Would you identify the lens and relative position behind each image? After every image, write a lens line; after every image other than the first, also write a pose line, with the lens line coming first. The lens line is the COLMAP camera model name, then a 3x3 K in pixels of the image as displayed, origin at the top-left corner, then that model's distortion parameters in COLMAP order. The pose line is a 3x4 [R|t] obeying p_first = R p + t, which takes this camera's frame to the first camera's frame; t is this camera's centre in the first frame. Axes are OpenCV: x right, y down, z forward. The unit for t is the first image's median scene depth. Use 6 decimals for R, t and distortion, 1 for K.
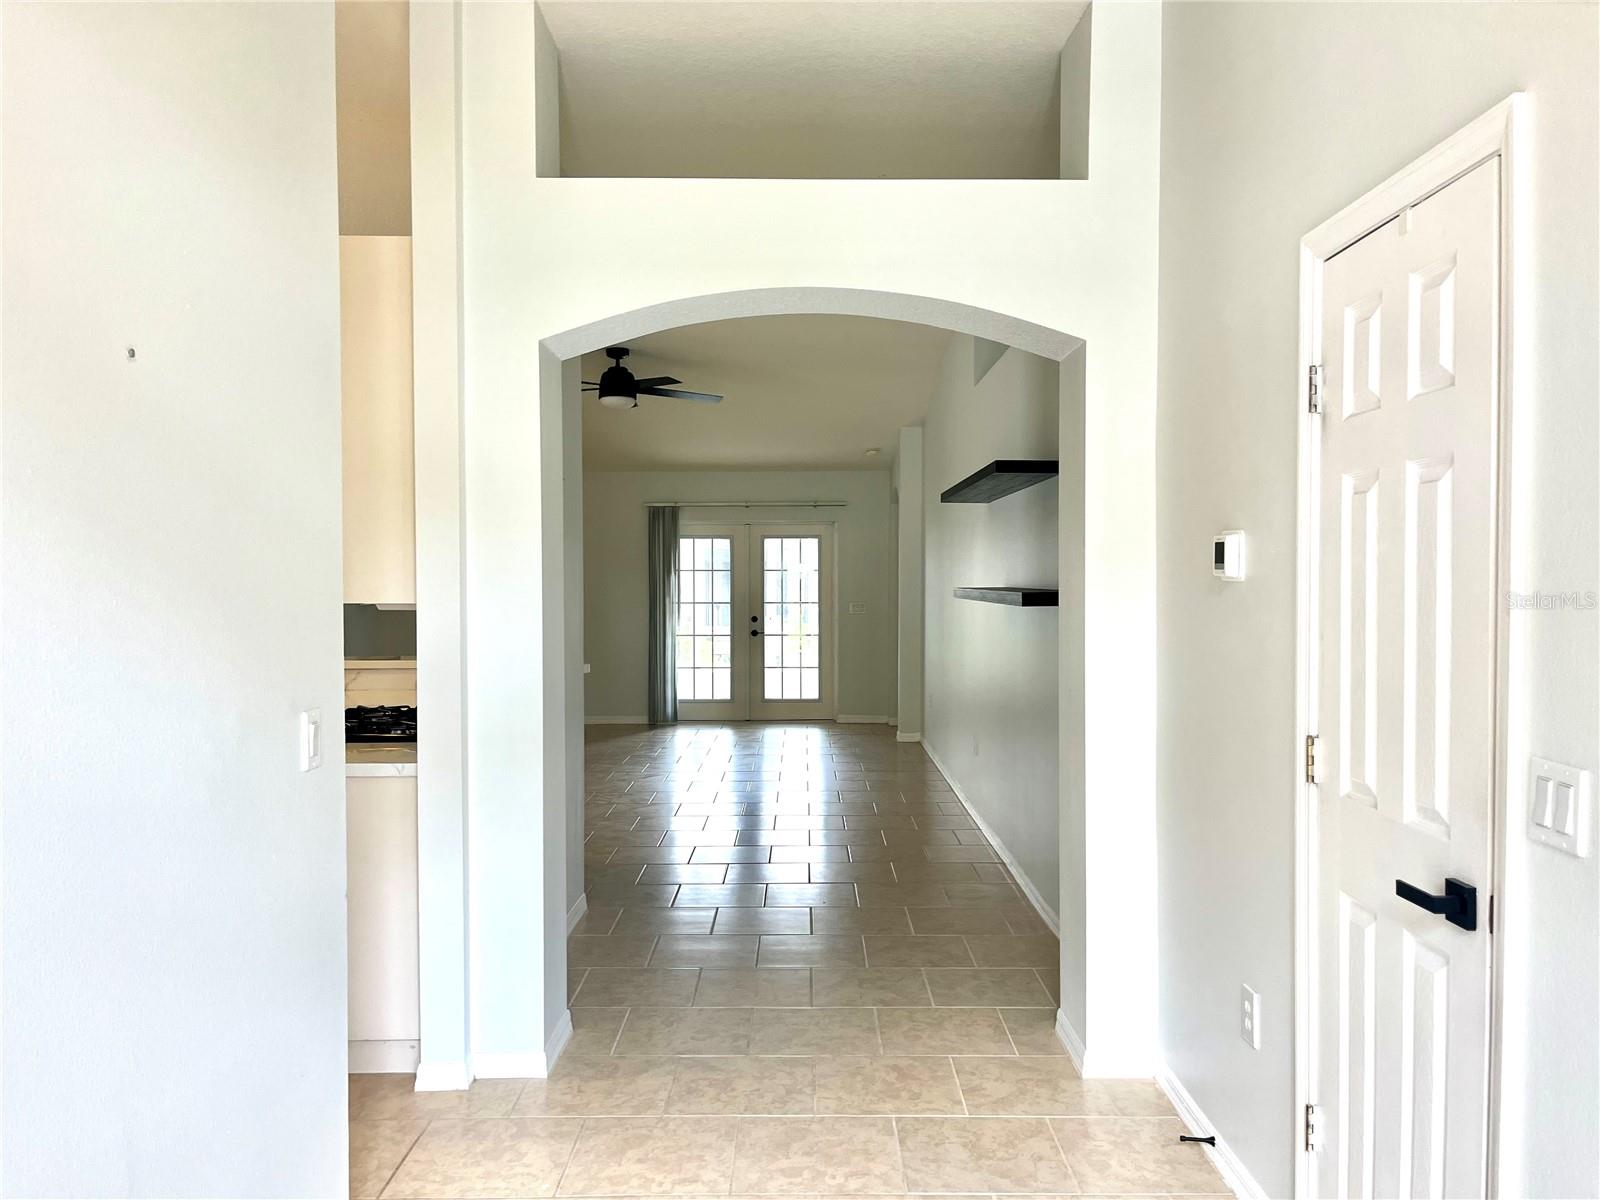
lens RADIAL K [[1207.7, 0, 800.0], [0, 1207.7, 600.0], [0, 0, 1]] dist [0.136373, -0.331329]
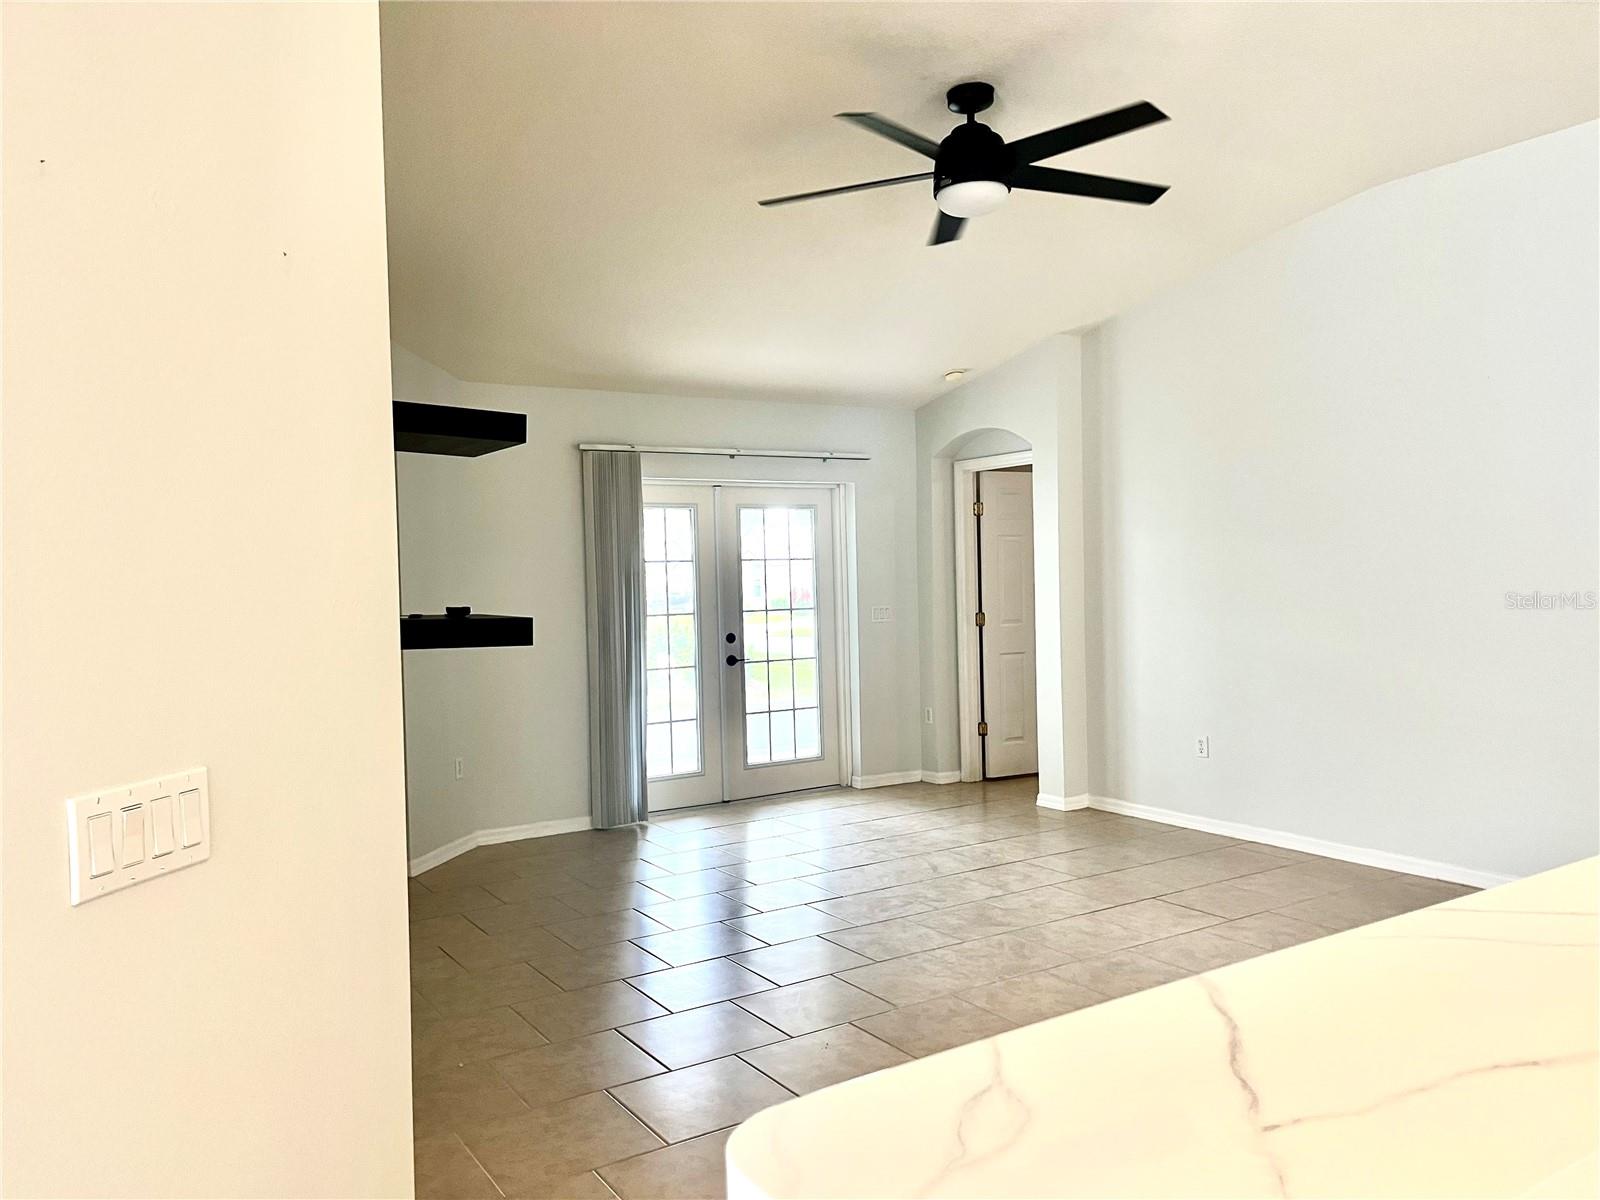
lens RADIAL K [[1211.2, 0, 806.6], [0, 1211.2, 608.5], [0, 0, 1]] dist [0.056056, -0.079798]
pose [[0.836986, -0.031519, 0.546317, -0.346727], [0.030220, 0.999479, 0.011365, -0.005335], [-0.546390, 0.006997, 0.837502, 0.454798]]
